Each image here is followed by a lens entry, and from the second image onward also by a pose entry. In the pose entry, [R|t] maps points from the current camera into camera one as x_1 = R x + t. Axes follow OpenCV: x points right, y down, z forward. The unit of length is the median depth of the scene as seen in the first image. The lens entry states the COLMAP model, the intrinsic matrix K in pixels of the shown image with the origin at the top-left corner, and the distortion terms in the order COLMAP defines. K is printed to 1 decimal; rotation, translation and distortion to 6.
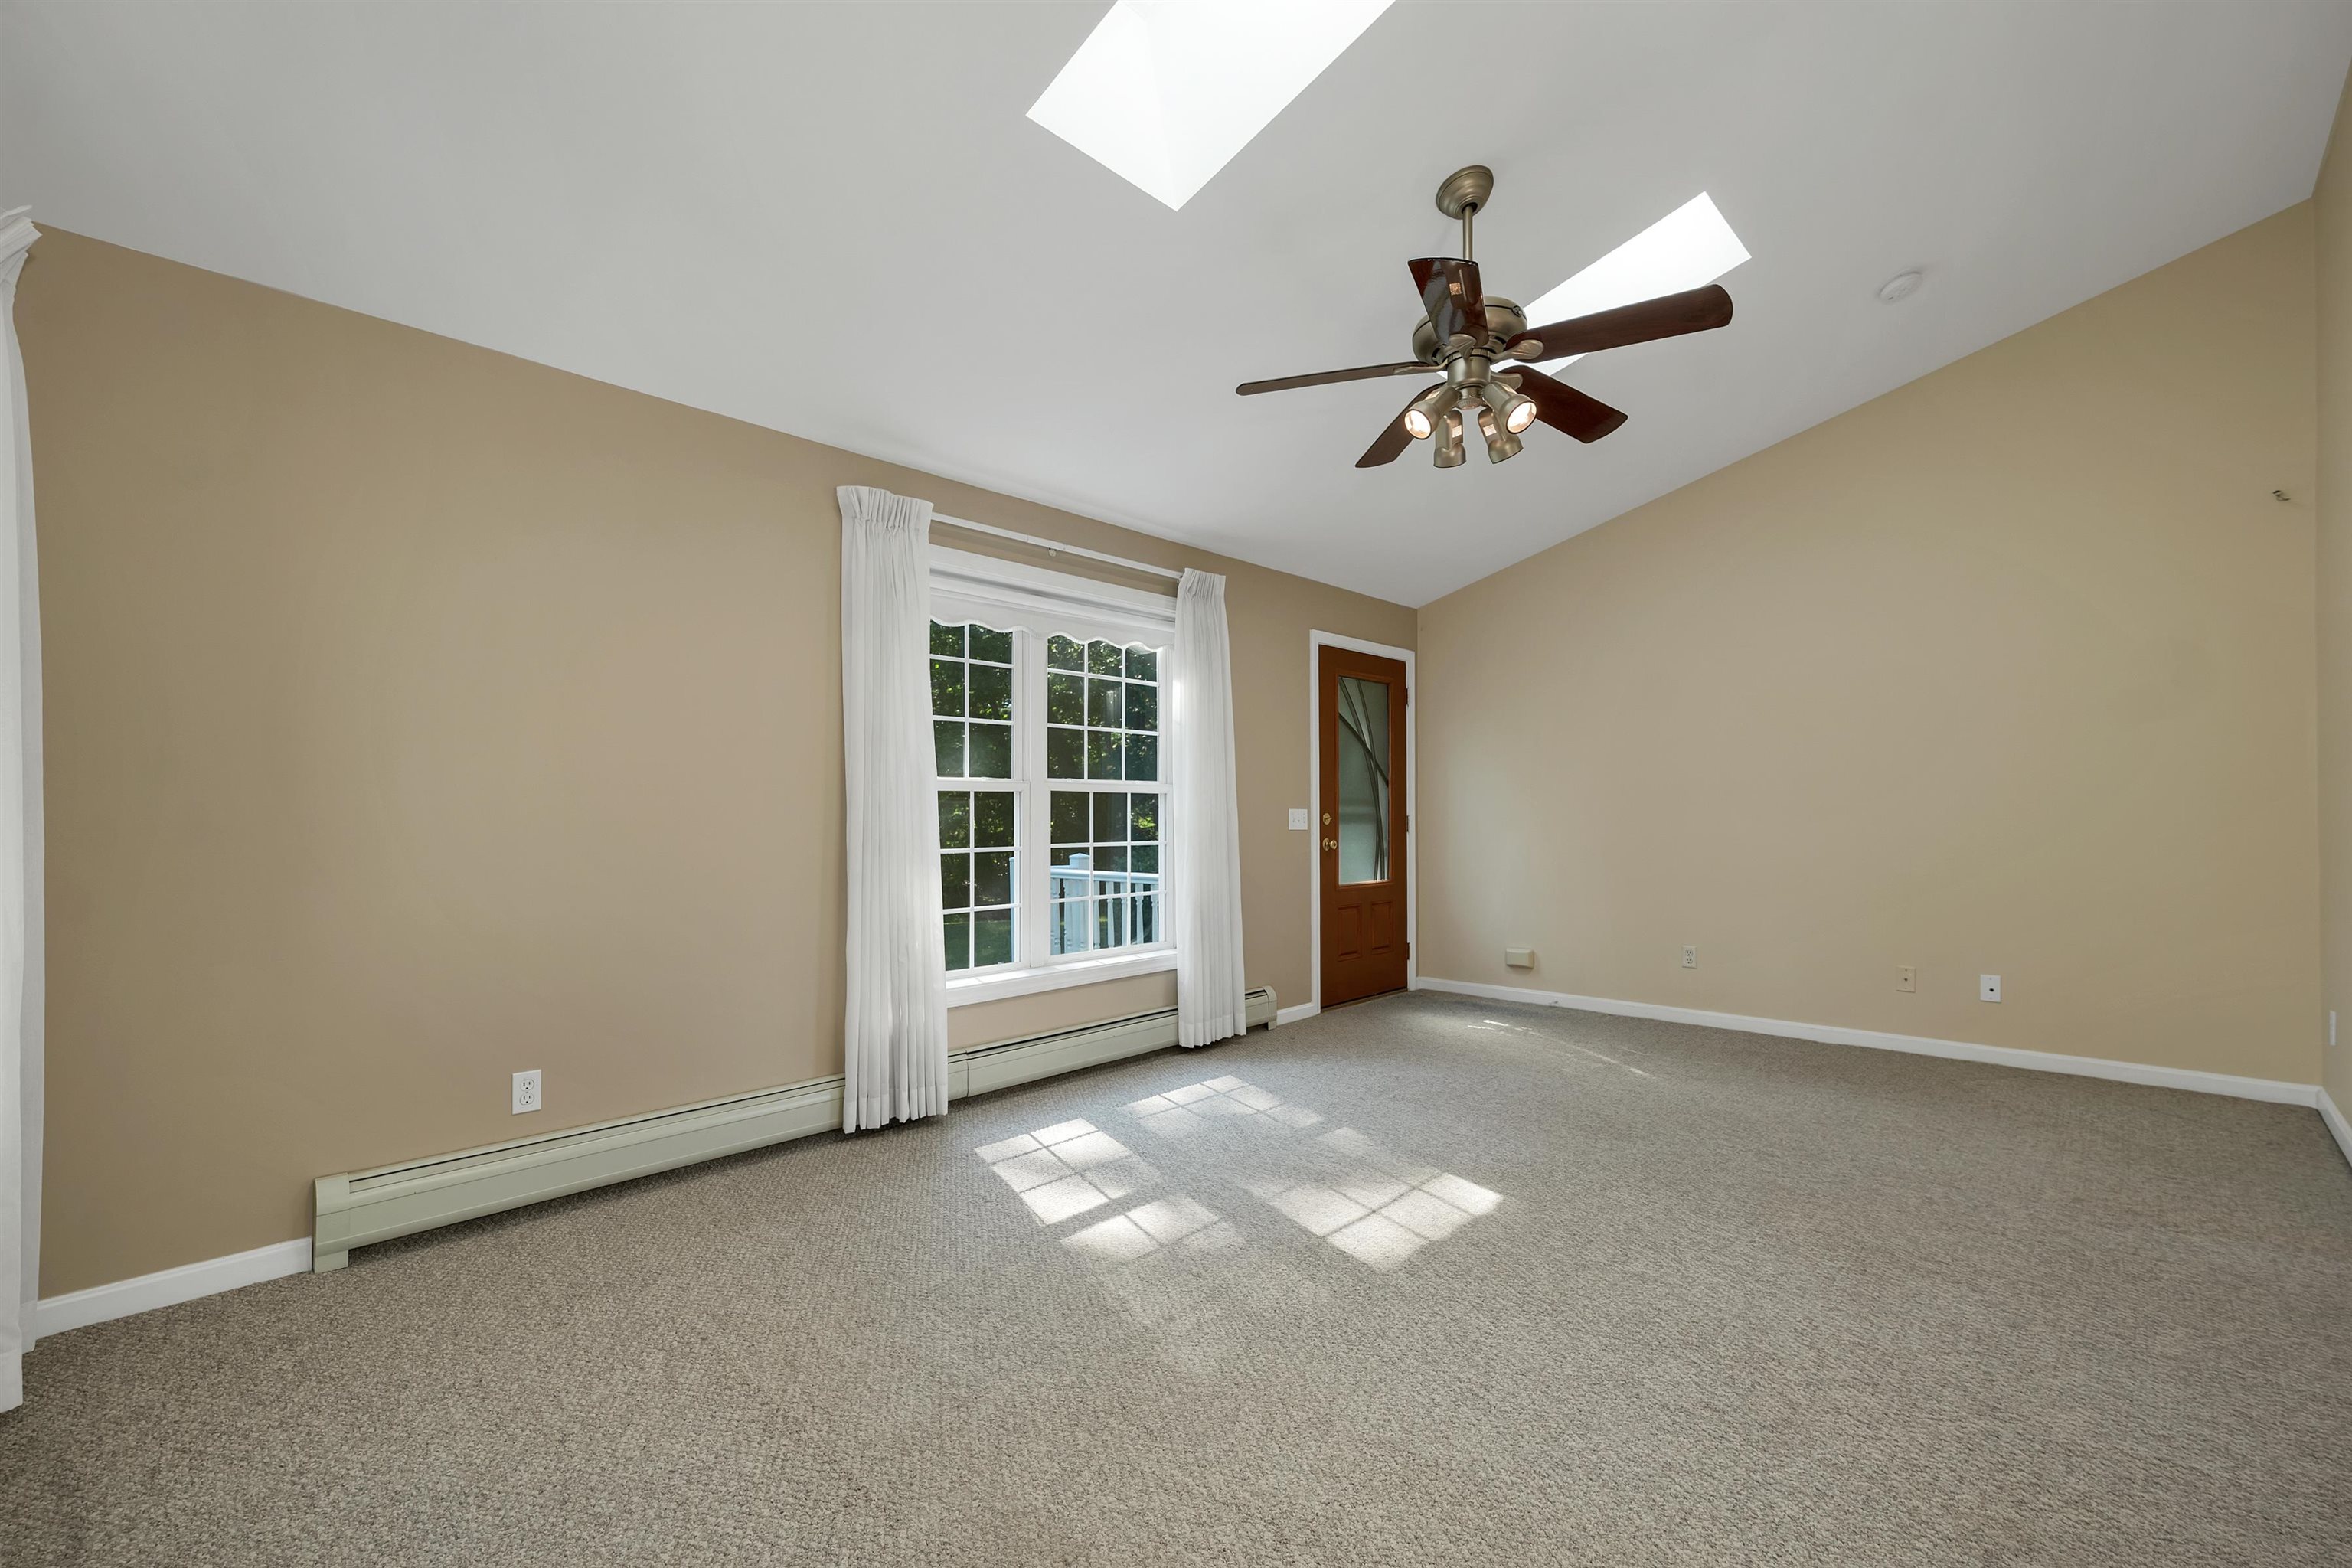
lens RADIAL K [[961.1, 0, 1178.7], [0, 961.1, 804.8], [0, 0, 1]] dist [0.003485, -0.000063]
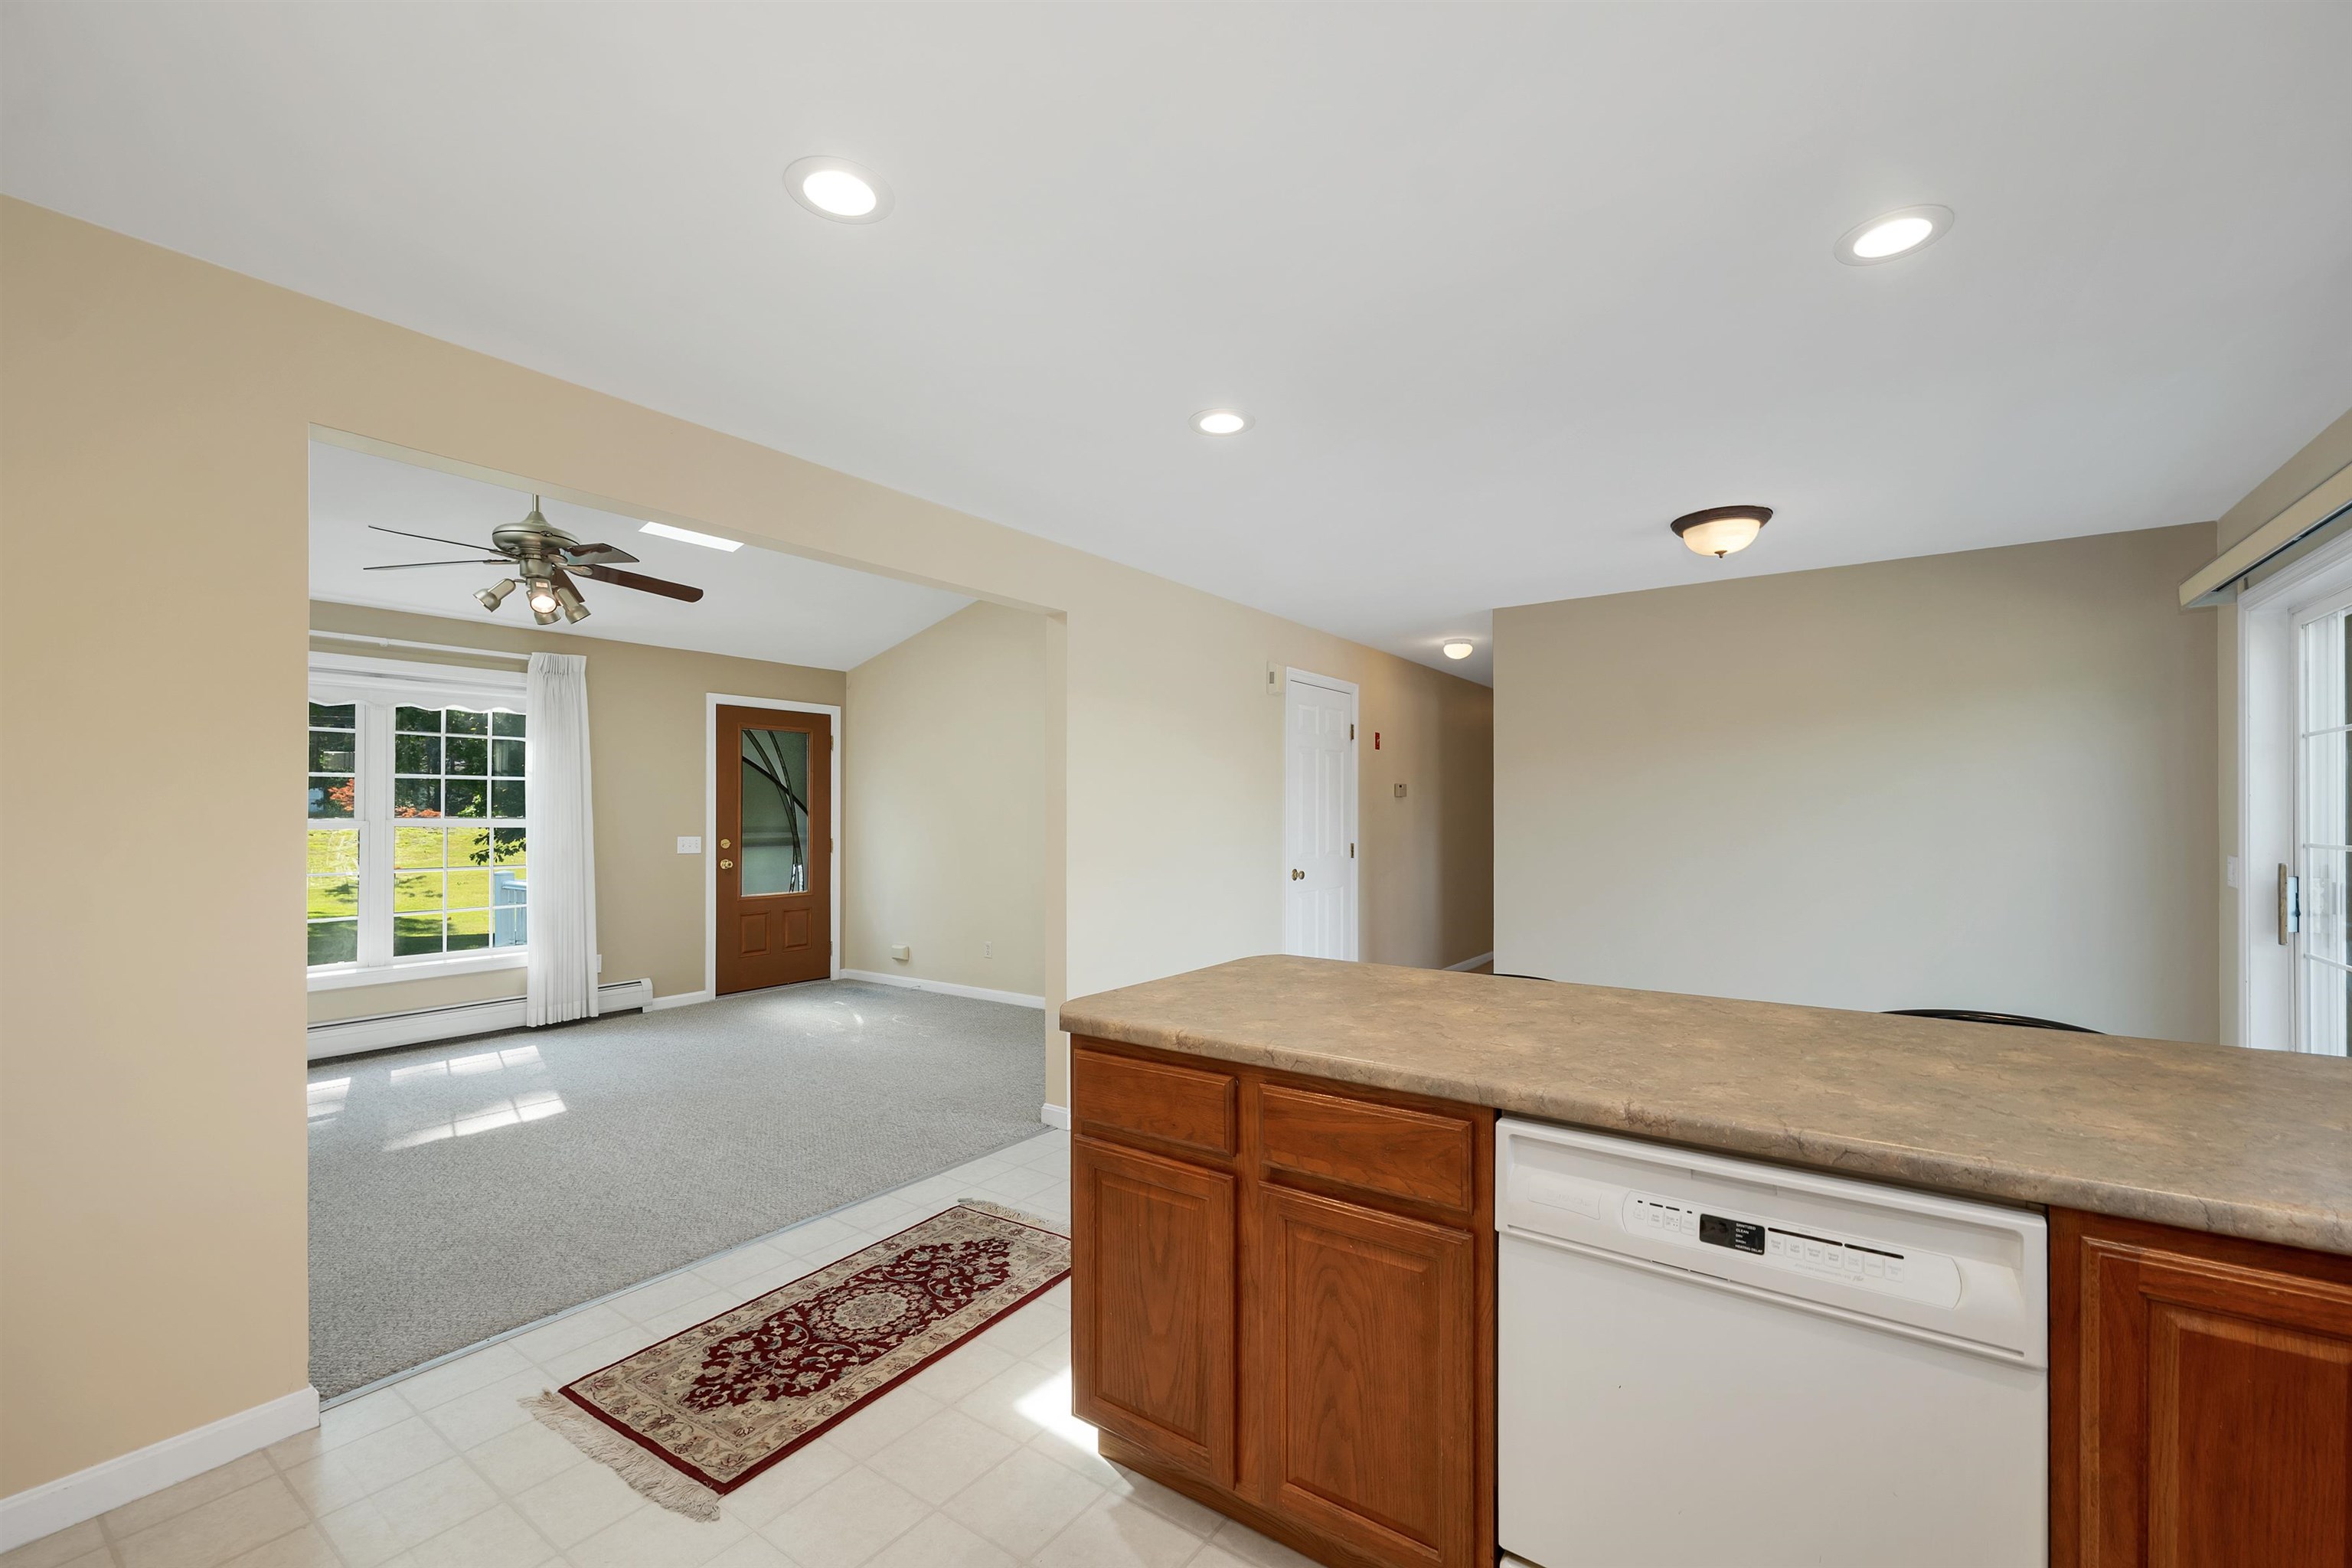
lens RADIAL K [[961.1, 0, 1166.4], [0, 961.1, 815.5], [0, 0, 1]] dist [0.003485, -0.000063]
pose [[0.988535, 0.005026, 0.150910, 0.646163], [-0.007344, 0.999863, 0.014803, -0.055140], [-0.150815, -0.015742, 0.988437, -0.390159]]
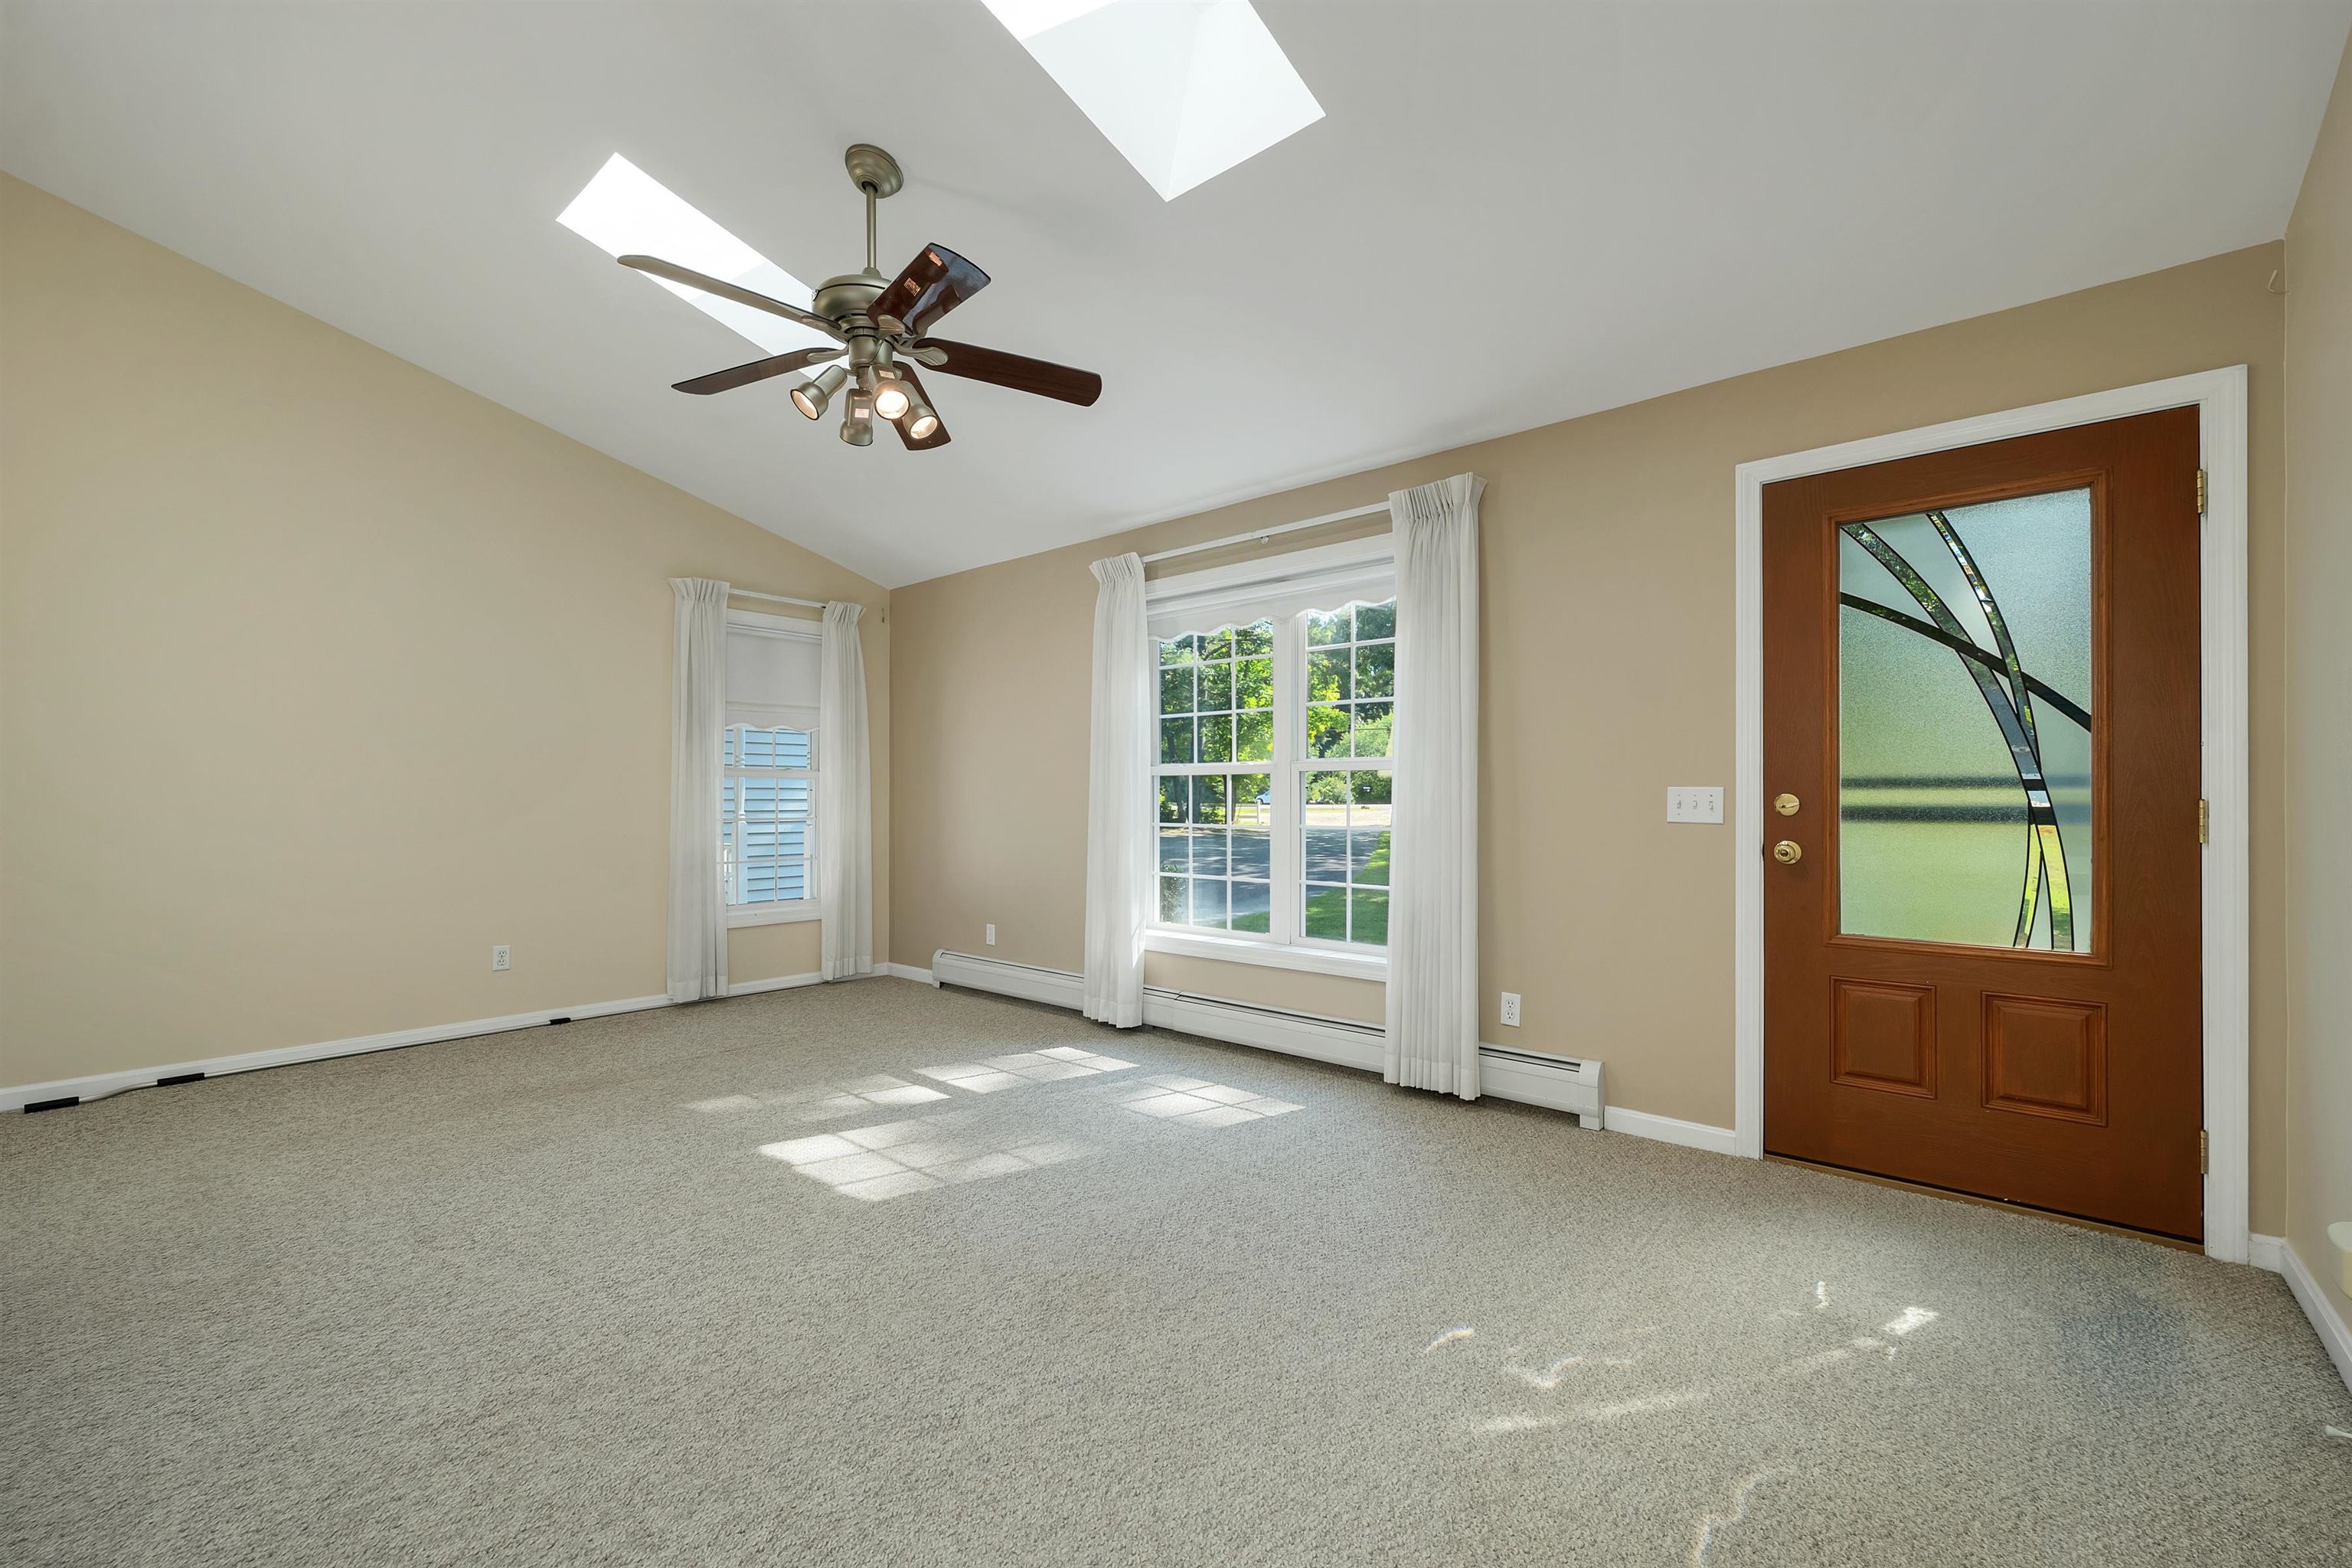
lens RADIAL K [[961.1, 0, 1191.4], [0, 961.1, 791.0], [0, 0, 1]] dist [0.003485, -0.000063]
pose [[0.078056, 0.001037, -0.996948, 0.803465], [0.013766, 0.999903, 0.002118, 0.001533], [0.996854, -0.013889, 0.078034, 0.763961]]
